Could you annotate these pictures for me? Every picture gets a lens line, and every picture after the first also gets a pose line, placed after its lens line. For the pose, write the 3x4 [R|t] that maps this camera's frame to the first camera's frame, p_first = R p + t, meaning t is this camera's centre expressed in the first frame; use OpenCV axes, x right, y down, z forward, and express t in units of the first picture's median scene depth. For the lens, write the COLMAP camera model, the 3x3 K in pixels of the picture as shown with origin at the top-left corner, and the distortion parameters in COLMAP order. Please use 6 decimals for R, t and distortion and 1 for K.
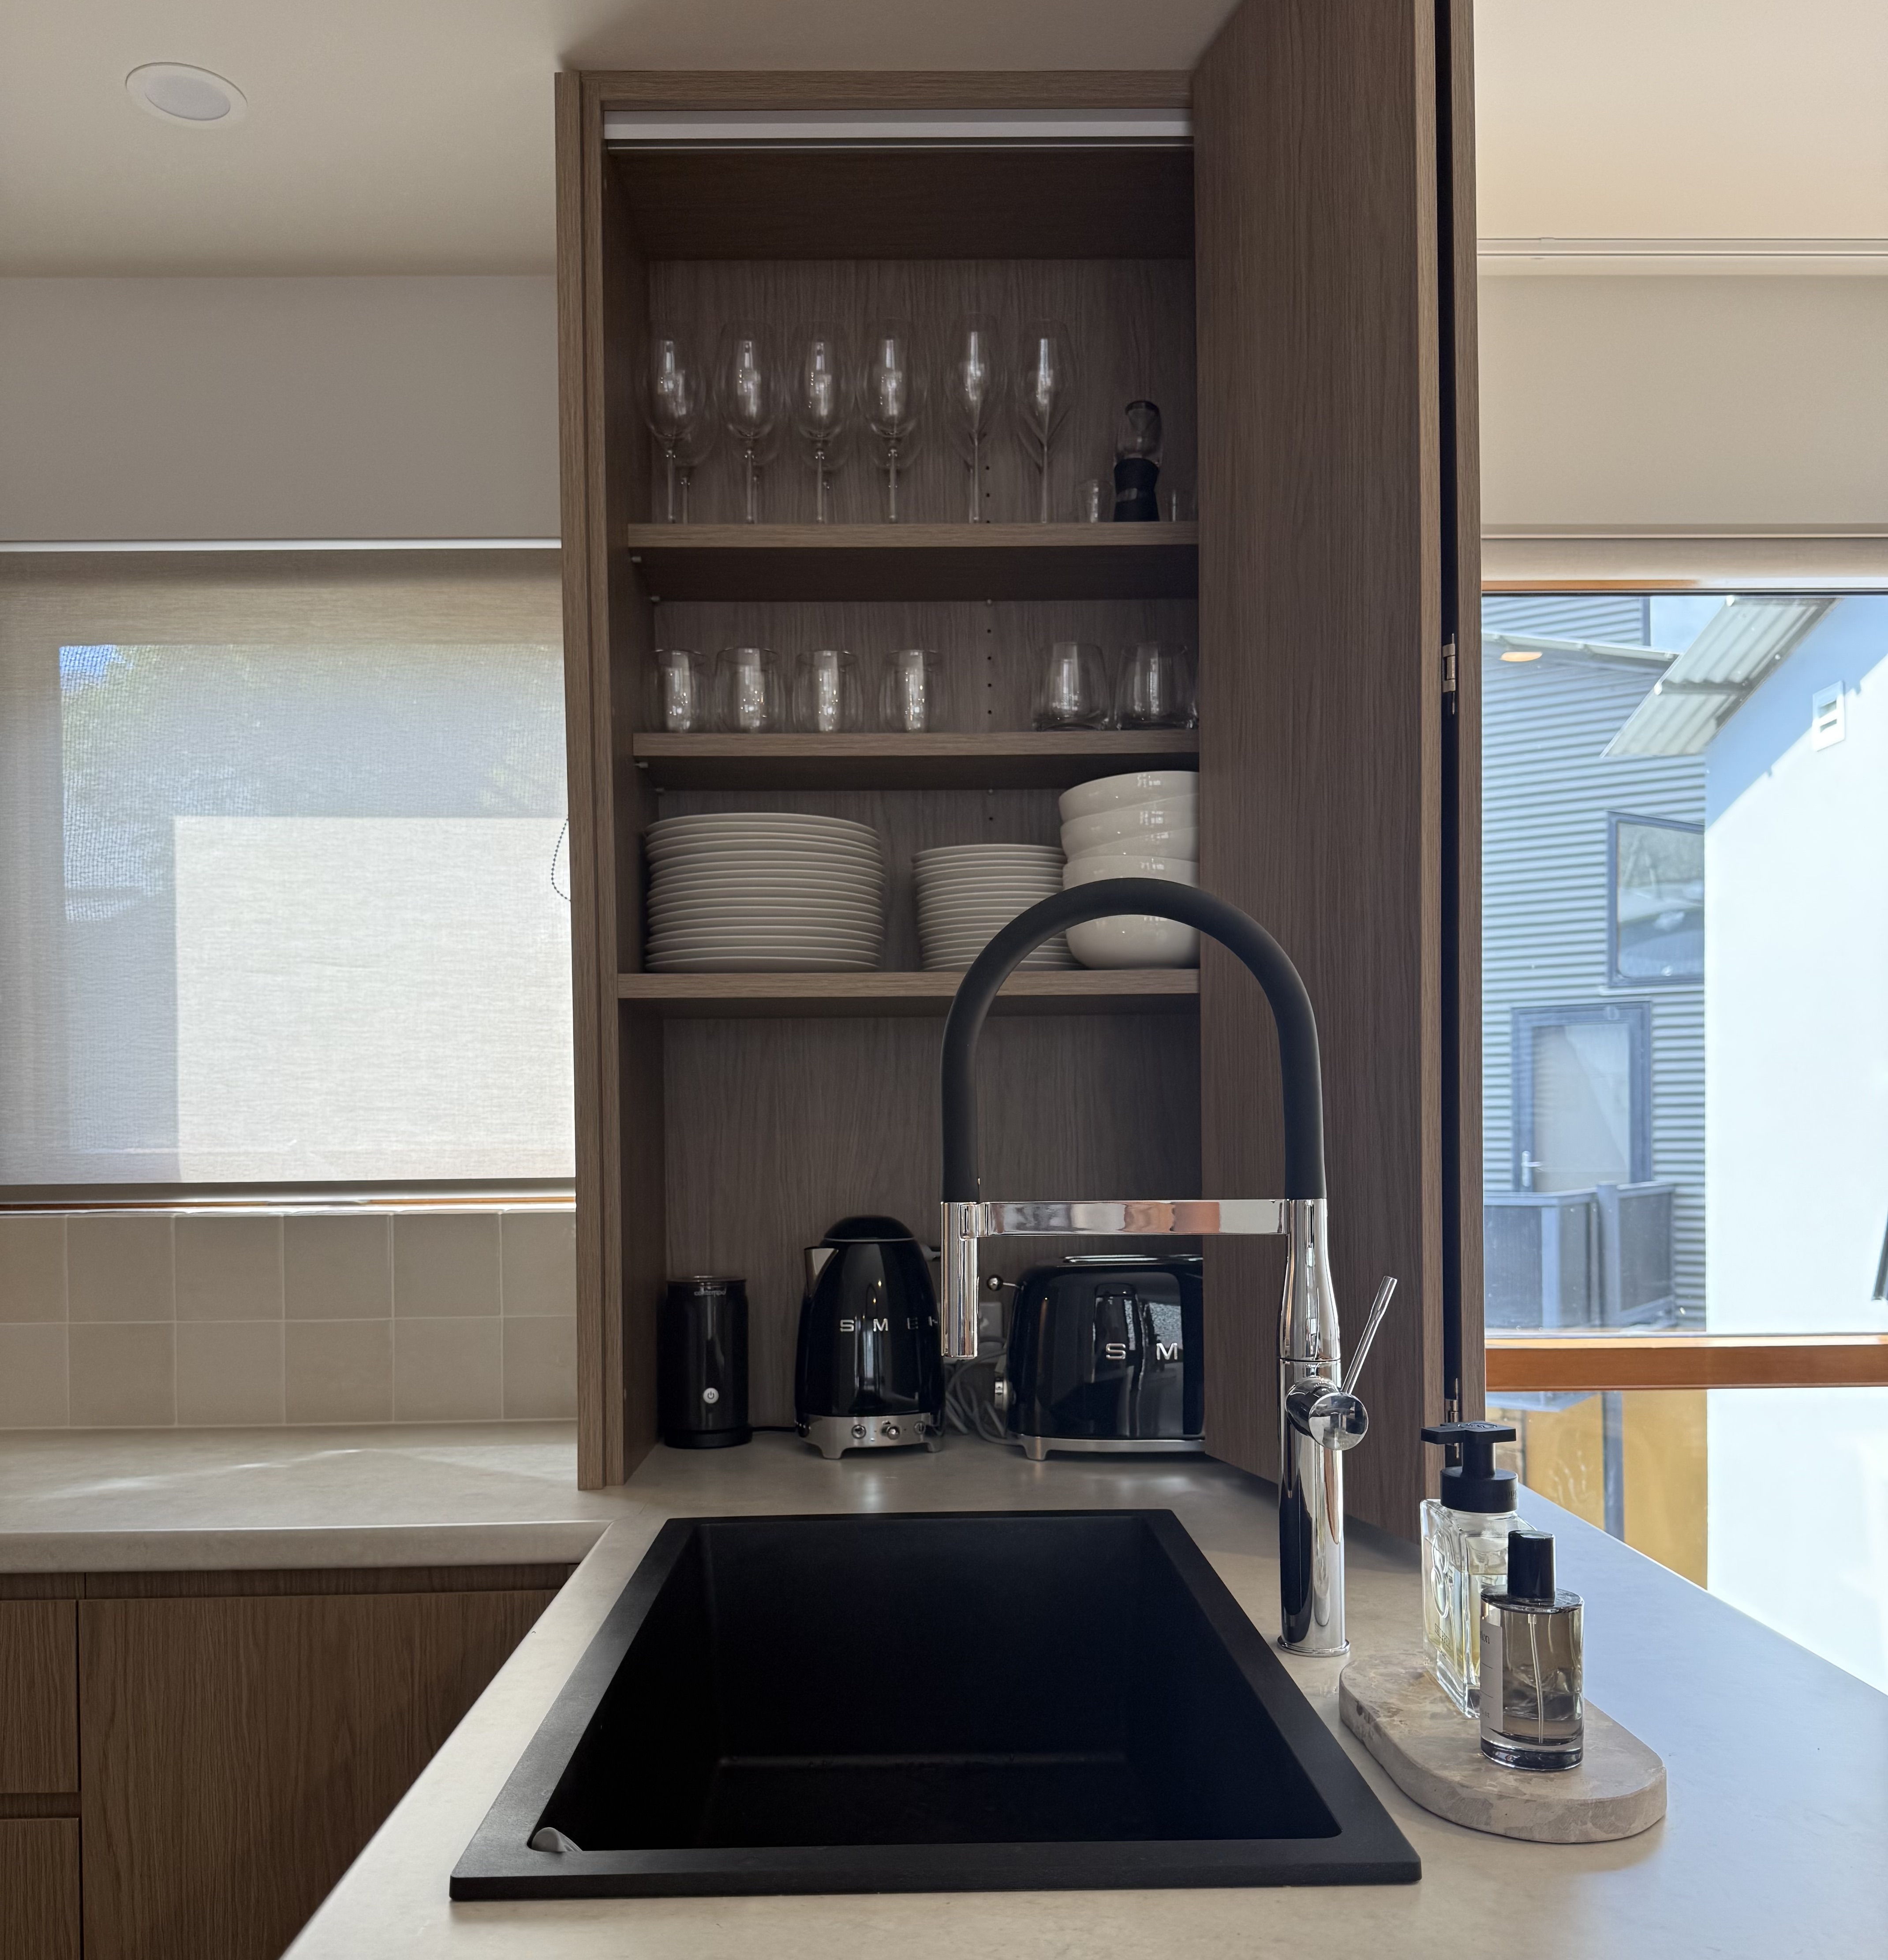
lens RADIAL K [[2114.1, 0, 944.9], [0, 2114.1, 992.8], [0, 0, 1]] dist [0.109100, 0.000000]
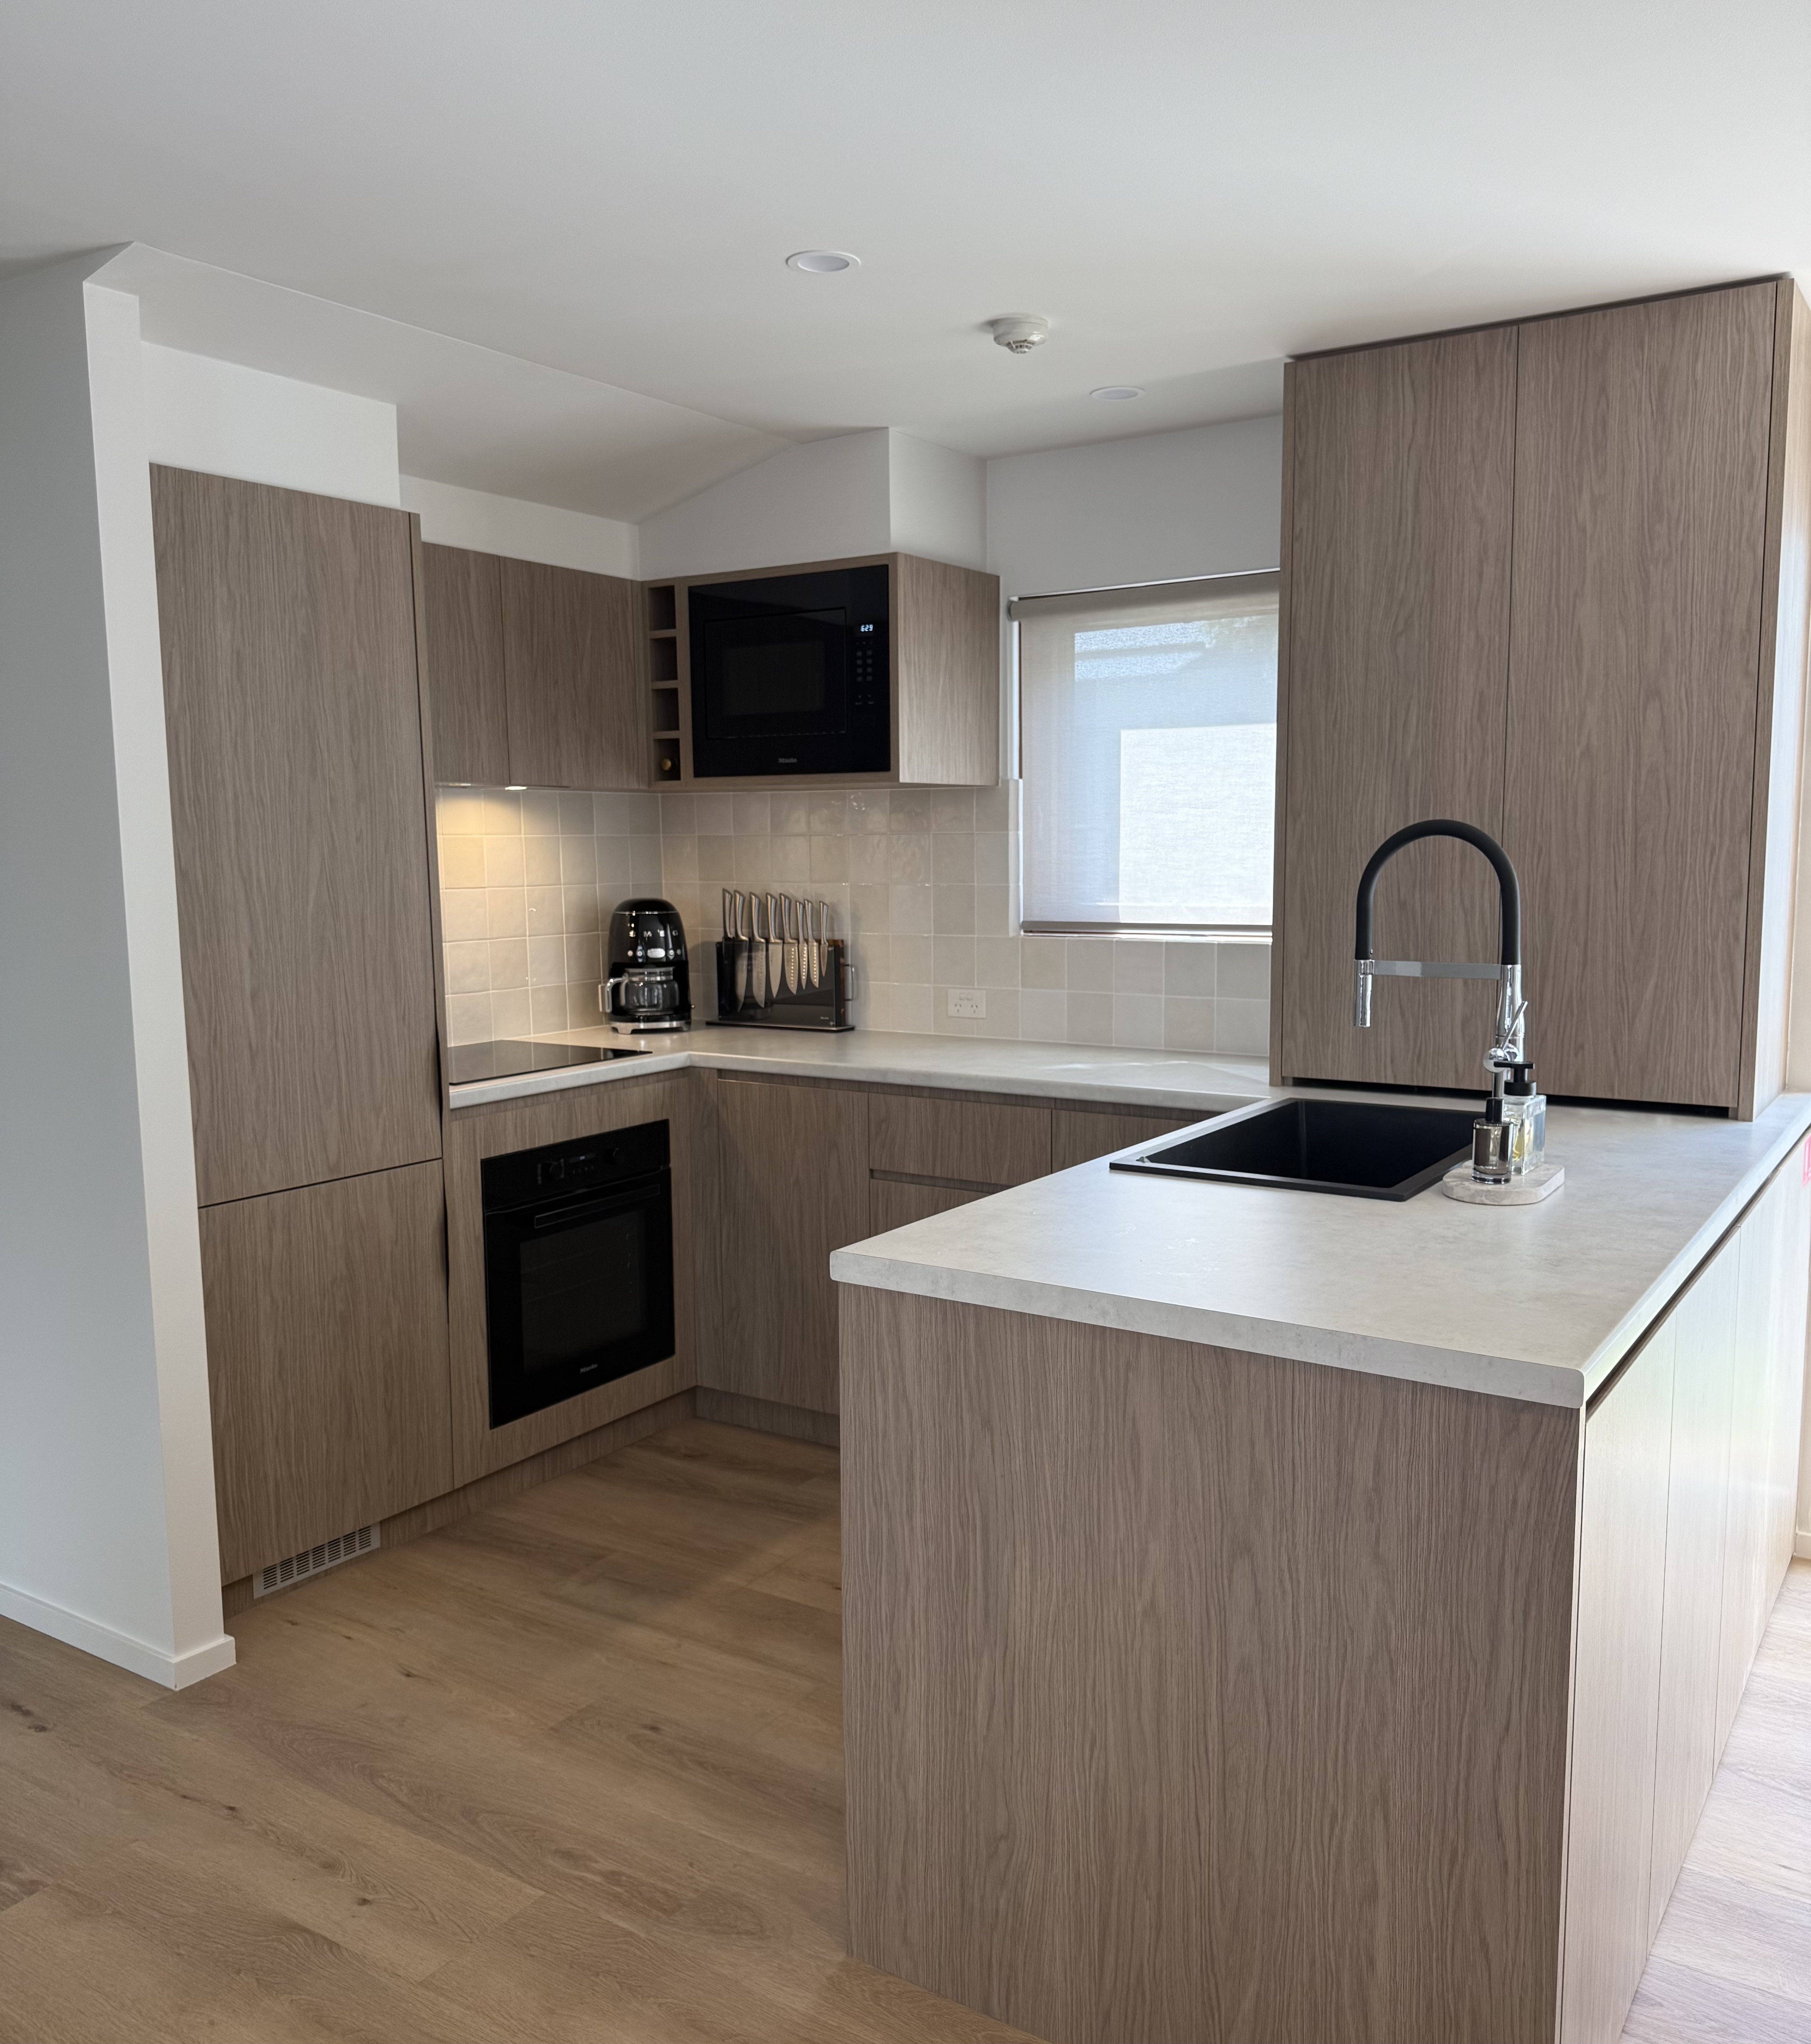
lens RADIAL K [[1712.0, 0, 905.1], [0, 1712.0, 1023.5], [0, 0, 1]] dist [-0.005969, -0.002475]
pose [[0.820987, 0.058386, -0.567954, 0.379612], [0.027632, 0.989529, 0.141666, -0.046996], [0.570278, -0.132000, 0.810777, -0.399163]]
